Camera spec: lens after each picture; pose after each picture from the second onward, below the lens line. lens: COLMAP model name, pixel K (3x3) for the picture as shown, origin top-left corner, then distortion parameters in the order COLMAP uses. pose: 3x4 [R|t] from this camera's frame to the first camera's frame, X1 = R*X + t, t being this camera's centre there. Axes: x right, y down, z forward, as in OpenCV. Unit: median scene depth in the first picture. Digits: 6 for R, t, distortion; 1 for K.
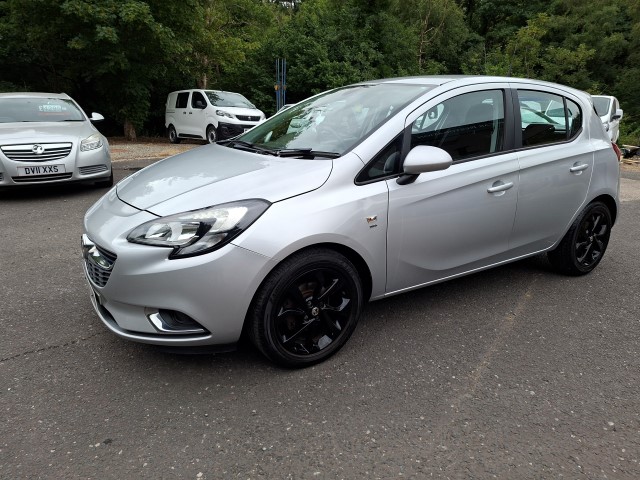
lens RADIAL K [[475.6, 0, 325.1], [0, 475.6, 237.2], [0, 0, 1]] dist [0.064252, -0.059891]
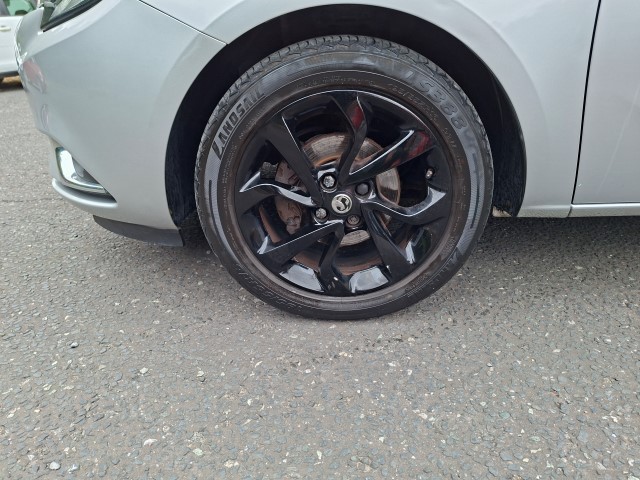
lens RADIAL K [[475.6, 0, 325.1], [0, 475.6, 237.2], [0, 0, 1]] dist [0.064252, -0.059891]
pose [[0.819207, 0.211411, -0.533108, 0.159804], [-0.125024, 0.973051, 0.193756, 0.085264], [0.559704, -0.092075, 0.823562, 0.519596]]
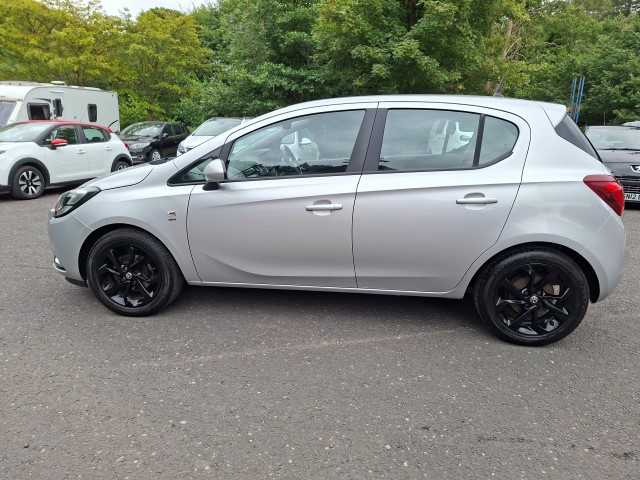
lens RADIAL K [[475.6, 0, 325.1], [0, 475.6, 237.2], [0, 0, 1]] dist [0.064252, -0.059891]
pose [[0.733830, 0.148669, -0.662866, 1.019157], [-0.182615, 0.983014, 0.018307, -0.060611], [0.654328, 0.107615, 0.748514, 0.275098]]
